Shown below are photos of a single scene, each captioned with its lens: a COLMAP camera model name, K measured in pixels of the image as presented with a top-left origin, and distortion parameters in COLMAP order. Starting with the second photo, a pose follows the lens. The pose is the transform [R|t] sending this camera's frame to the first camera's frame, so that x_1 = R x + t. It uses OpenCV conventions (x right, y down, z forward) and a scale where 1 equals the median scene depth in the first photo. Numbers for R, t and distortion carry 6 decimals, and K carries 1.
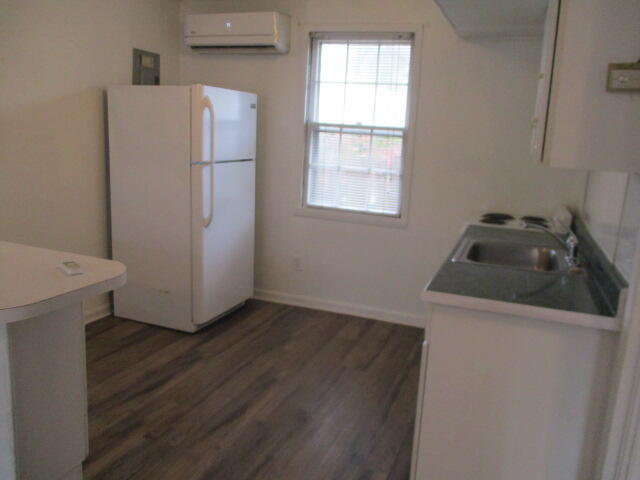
lens RADIAL K [[531.6, 0, 334.6], [0, 531.6, 238.8], [0, 0, 1]] dist [-0.043807, 0.036438]
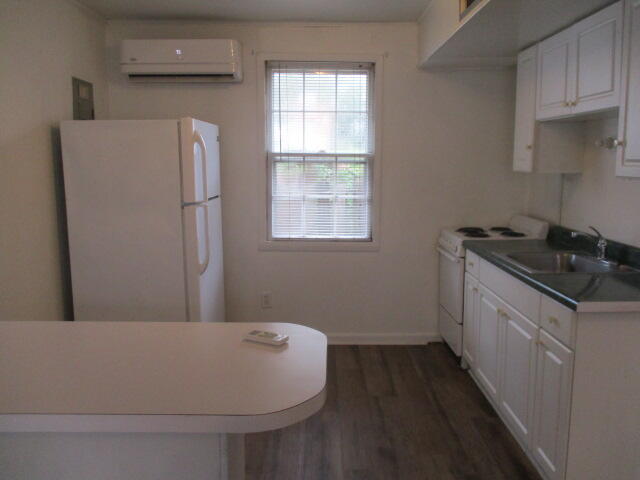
lens RADIAL K [[531.6, 0, 332.3], [0, 531.6, 239.5], [0, 0, 1]] dist [-0.043807, 0.036438]
pose [[0.932538, -0.104325, 0.345672, -0.305408], [0.118670, 0.992721, -0.020535, -0.031503], [-0.341013, 0.060170, 0.938131, 0.068694]]
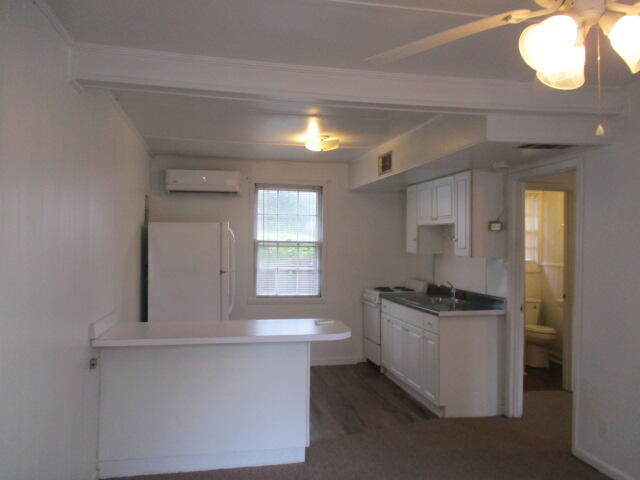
lens RADIAL K [[531.6, 0, 329.2], [0, 531.6, 240.1], [0, 0, 1]] dist [-0.043807, 0.036438]
pose [[0.846240, -0.046608, 0.530759, -0.703833], [0.141398, 0.980092, -0.139378, 0.019143], [-0.513697, 0.192995, 0.835983, -0.382634]]
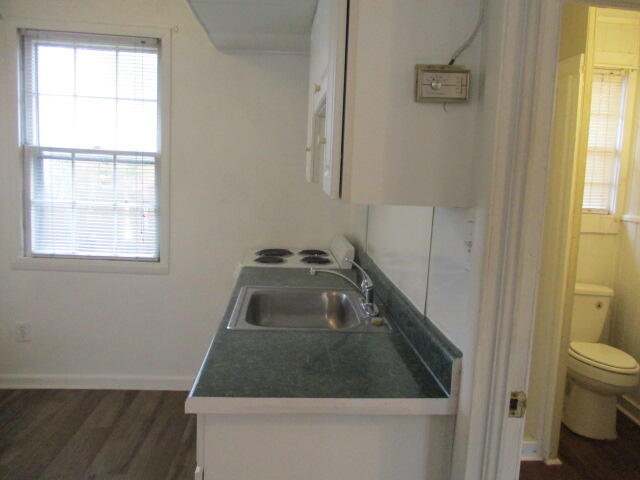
lens RADIAL K [[531.6, 0, 332.6], [0, 531.6, 236.1], [0, 0, 1]] dist [-0.043807, 0.036438]
pose [[0.909357, -0.064673, 0.410960, 0.034630], [0.085819, 0.995758, -0.033193, -0.029490], [-0.407069, 0.065453, 0.911049, 0.149200]]
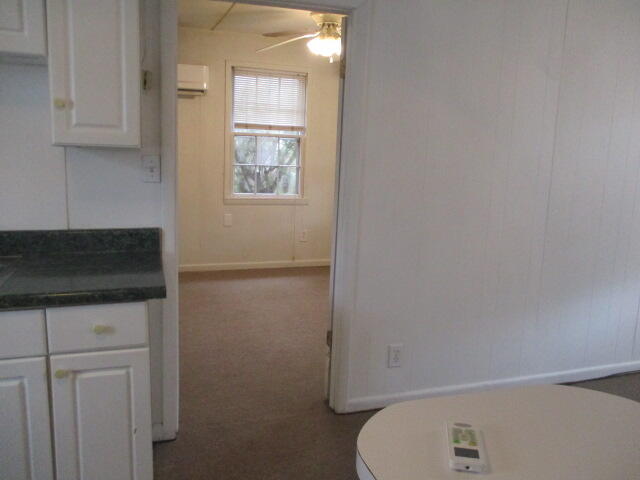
lens RADIAL K [[531.6, 0, 325.2], [0, 531.6, 239.8], [0, 0, 1]] dist [-0.043807, 0.036438]
pose [[-0.634458, -0.205672, 0.745092, -0.331361], [0.080600, 0.941091, 0.328407, -0.128068], [-0.768743, 0.268415, -0.580506, 0.603801]]
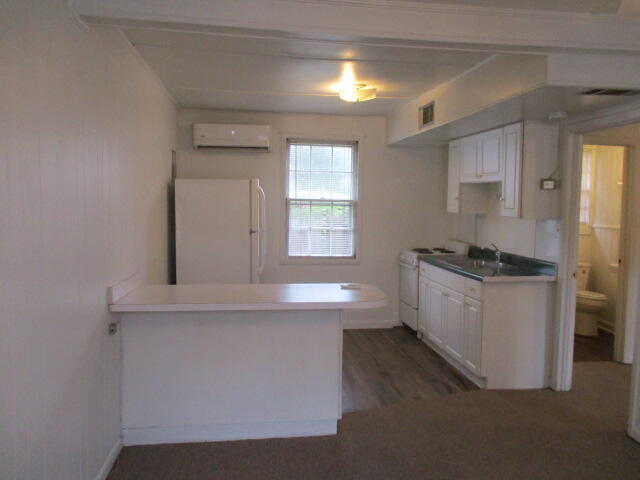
lens RADIAL K [[531.6, 0, 330.3], [0, 531.6, 239.3], [0, 0, 1]] dist [-0.043807, 0.036438]
pose [[0.878650, -0.079390, 0.470819, -0.663163], [0.128111, 0.989121, -0.072296, 0.008073], [-0.459958, 0.123840, 0.879262, -0.317264]]
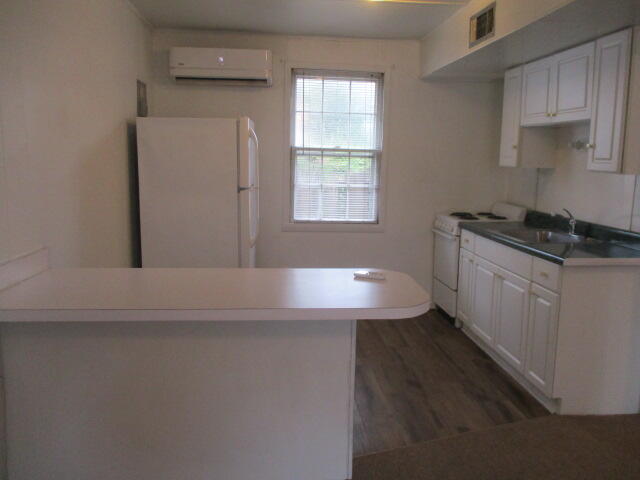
lens RADIAL K [[531.6, 0, 330.6], [0, 531.6, 240.0], [0, 0, 1]] dist [-0.043807, 0.036438]
pose [[0.898744, -0.104954, 0.425727, -0.499925], [0.115617, 0.993294, 0.000799, -0.016854], [-0.422955, 0.048503, 0.904851, -0.045784]]
